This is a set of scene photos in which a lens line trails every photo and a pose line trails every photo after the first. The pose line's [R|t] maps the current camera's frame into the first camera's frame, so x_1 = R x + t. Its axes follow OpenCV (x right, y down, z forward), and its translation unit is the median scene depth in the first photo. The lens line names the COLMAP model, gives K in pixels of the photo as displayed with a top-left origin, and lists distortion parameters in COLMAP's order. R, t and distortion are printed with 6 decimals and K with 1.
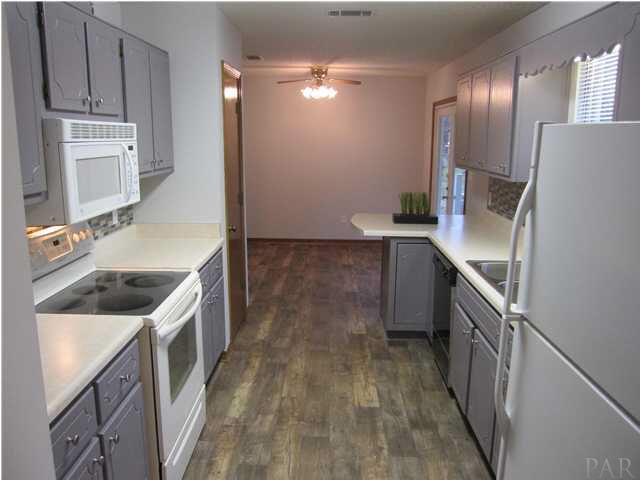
lens RADIAL K [[528.3, 0, 320.0], [0, 528.3, 240.0], [0, 0, 1]] dist [-0.065488, 0.030272]
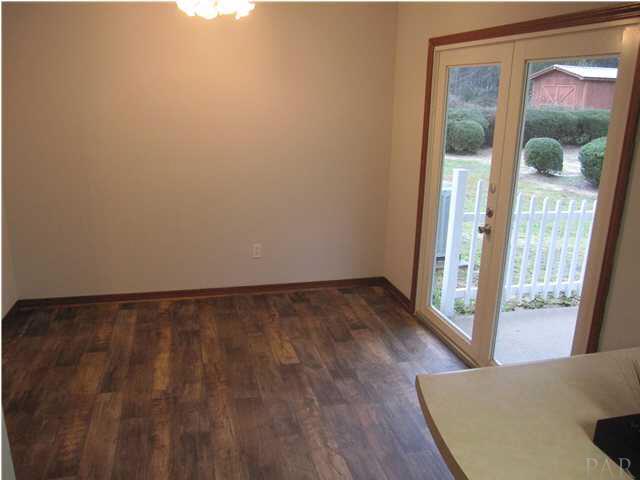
lens RADIAL K [[528.3, 0, 320.0], [0, 528.3, 240.0], [0, 0, 1]] dist [-0.065488, 0.030272]
pose [[0.961578, -0.059970, 0.267901, -0.119152], [0.035305, 0.994759, 0.095959, -0.029200], [-0.272251, -0.082814, 0.958656, -0.012908]]
